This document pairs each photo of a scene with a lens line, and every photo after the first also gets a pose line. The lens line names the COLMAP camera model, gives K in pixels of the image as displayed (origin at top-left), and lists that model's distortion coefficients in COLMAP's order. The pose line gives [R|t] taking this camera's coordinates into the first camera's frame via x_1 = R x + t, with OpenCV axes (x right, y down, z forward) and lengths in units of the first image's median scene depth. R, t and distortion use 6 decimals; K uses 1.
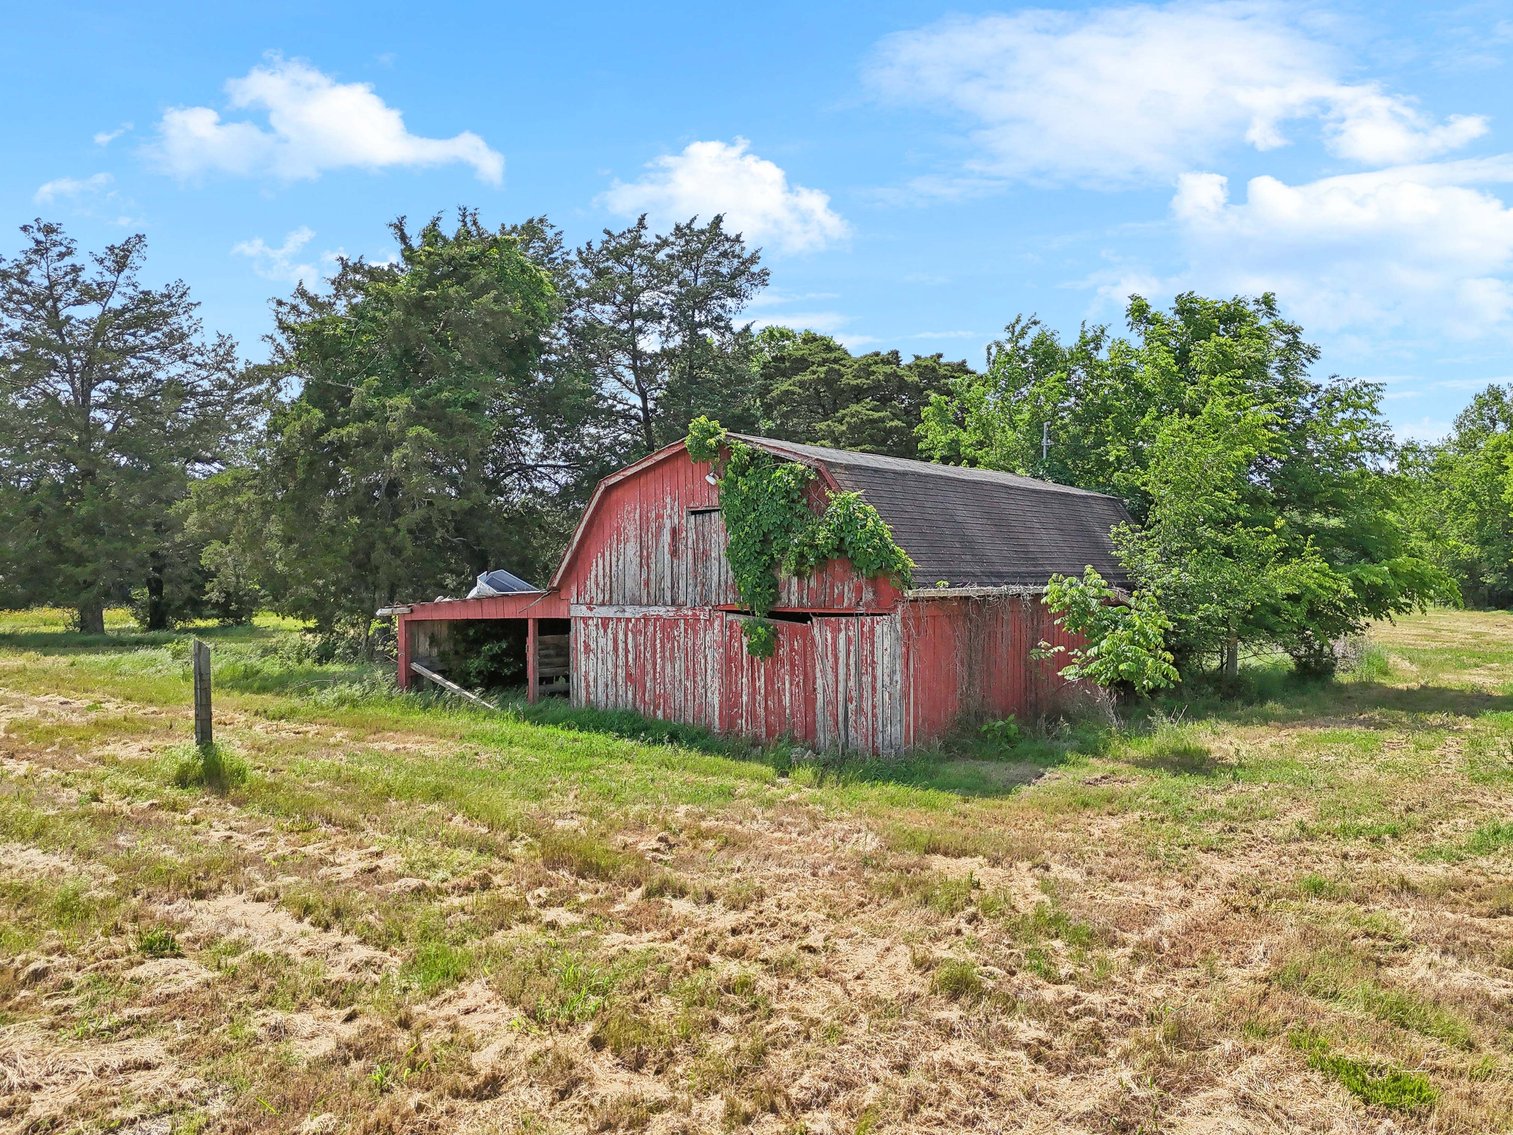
lens RADIAL K [[1114.3, 0, 755.3], [0, 1114.3, 553.0], [0, 0, 1]] dist [0.068838, -0.064911]
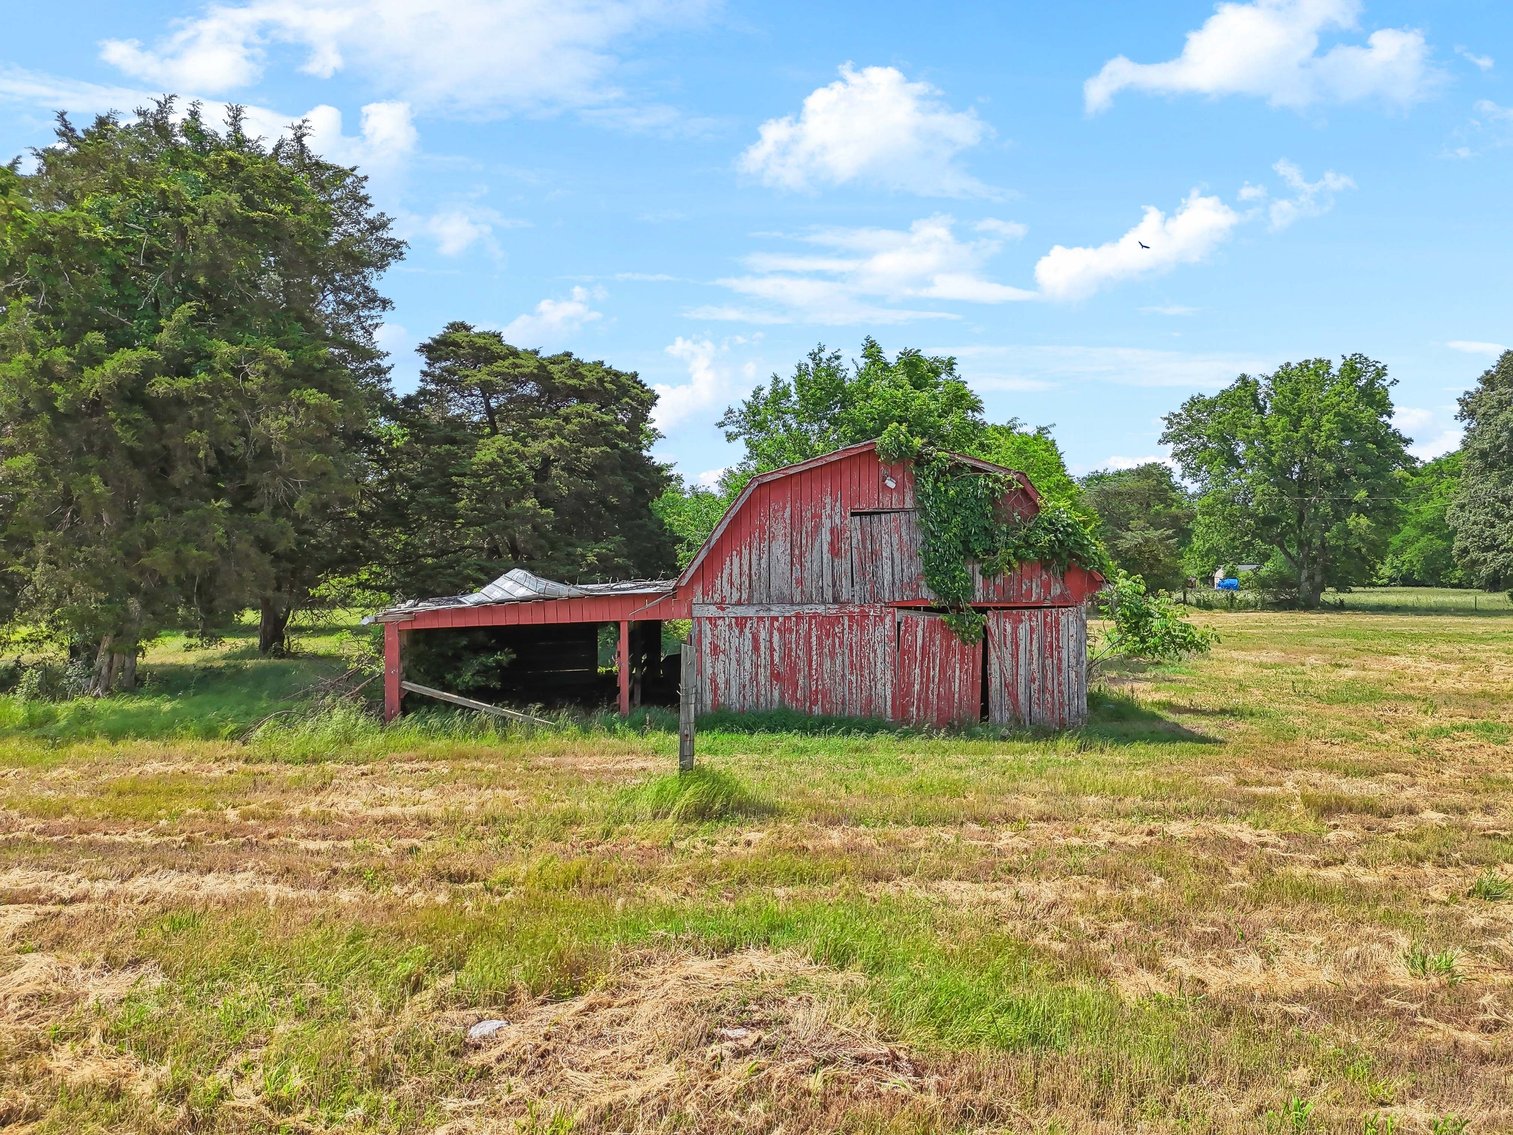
lens RADIAL K [[1114.3, 0, 766.1], [0, 1114.3, 564.0], [0, 0, 1]] dist [0.068838, -0.064911]
pose [[0.798844, 0.011349, 0.601431, -0.739575], [-0.008688, 0.999935, -0.007328, 0.018927], [-0.601475, 0.000629, 0.798891, 0.211975]]
